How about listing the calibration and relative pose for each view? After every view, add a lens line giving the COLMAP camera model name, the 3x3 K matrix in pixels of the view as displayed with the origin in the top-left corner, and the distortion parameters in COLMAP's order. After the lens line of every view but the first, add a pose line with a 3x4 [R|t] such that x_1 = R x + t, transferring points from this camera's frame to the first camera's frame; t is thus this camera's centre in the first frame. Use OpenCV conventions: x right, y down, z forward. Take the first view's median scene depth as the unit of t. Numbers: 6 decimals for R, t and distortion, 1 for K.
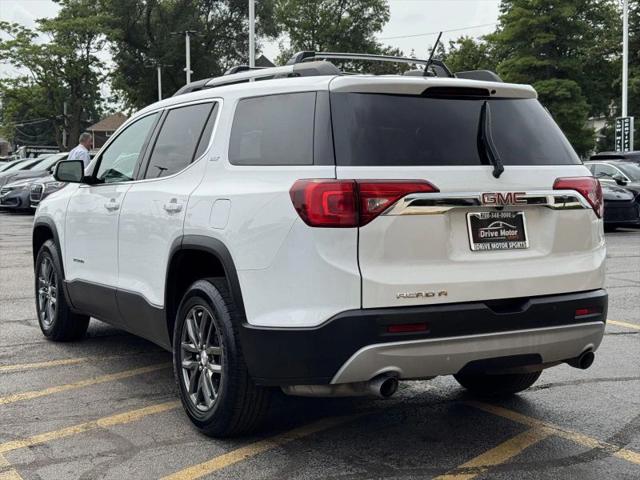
lens RADIAL K [[946.2, 0, 310.9], [0, 946.2, 241.4], [0, 0, 1]] dist [0.096099, -0.037763]
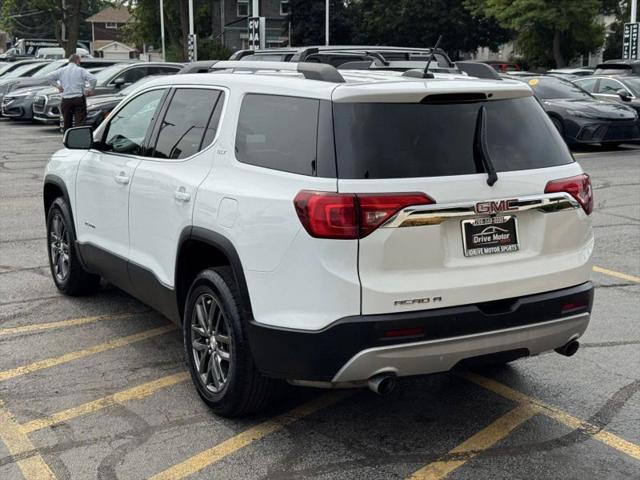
lens RADIAL K [[945.6, 0, 320.0], [0, 945.6, 240.0], [0, 0, 1]] dist [0.092579, -0.004415]
pose [[0.999986, 0.001815, 0.005038, 0.001486], [-0.002354, 0.994038, 0.109006, -0.115952], [-0.004810, -0.109016, 0.994028, -0.046484]]
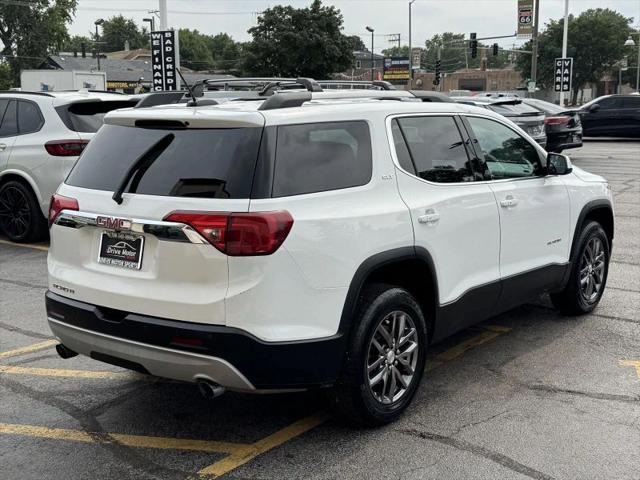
lens RADIAL K [[828.7, 0, 320.0], [0, 828.7, 240.0], [0, 0, 1]] dist [0.109971, 0.035554]
pose [[0.404552, 0.152816, -0.901657, 1.158705], [-0.062584, 0.988255, 0.139413, -0.172337], [0.912371, 0.000029, 0.409364, 0.772085]]
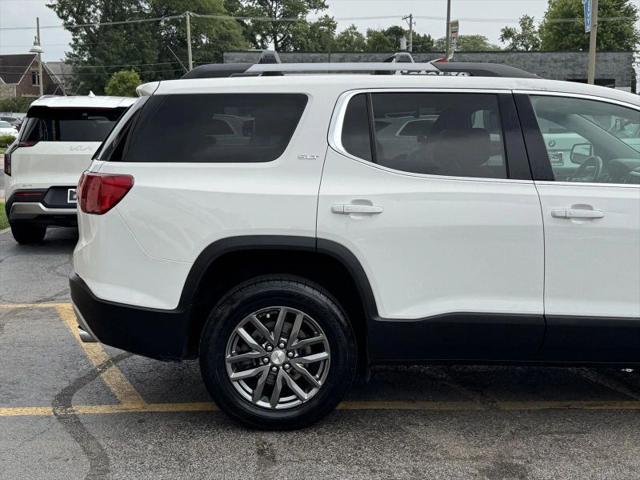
lens RADIAL K [[769.6, 0, 320.0], [0, 769.6, 240.0], [0, 0, 1]] dist [0.071743, -0.010467]
pose [[-0.421610, 0.120374, -0.898752, 1.011315], [-0.076411, 0.982908, 0.167490, -0.163547], [0.903552, 0.139290, -0.405207, 1.664001]]
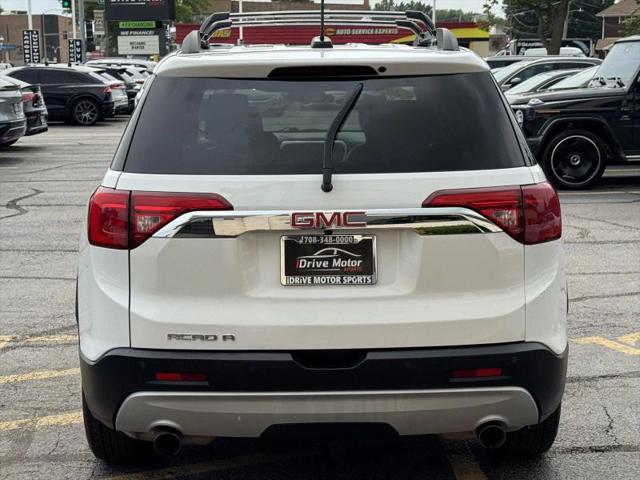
lens RADIAL K [[1102.0, 0, 306.1], [0, 1102.0, 239.3], [0, 0, 1]] dist [0.072324, 0.053398]
pose [[0.883741, 0.065206, -0.463411, 0.567408], [-0.027039, 0.995706, 0.088539, -0.101863], [0.467194, -0.065716, 0.881709, 0.199373]]
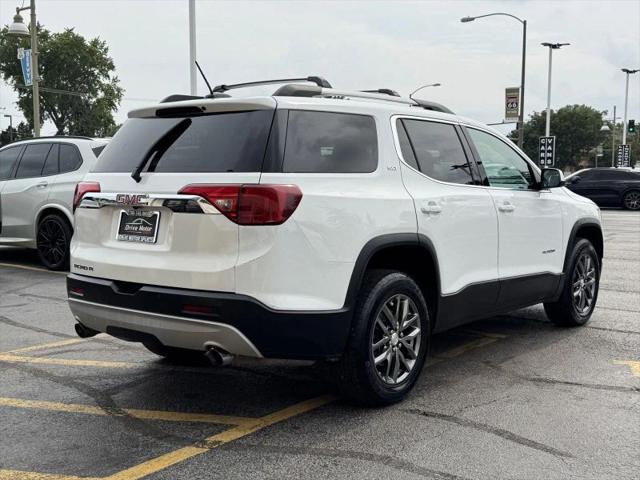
lens RADIAL K [[737.8, 0, 320.0], [0, 737.8, 240.0], [0, 0, 1]] dist [0.108721, -0.022167]
pose [[0.390498, 0.080109, -0.917112, 1.111886], [-0.073066, 0.995761, 0.055868, -0.060971], [0.917700, 0.045193, 0.394696, 0.804673]]
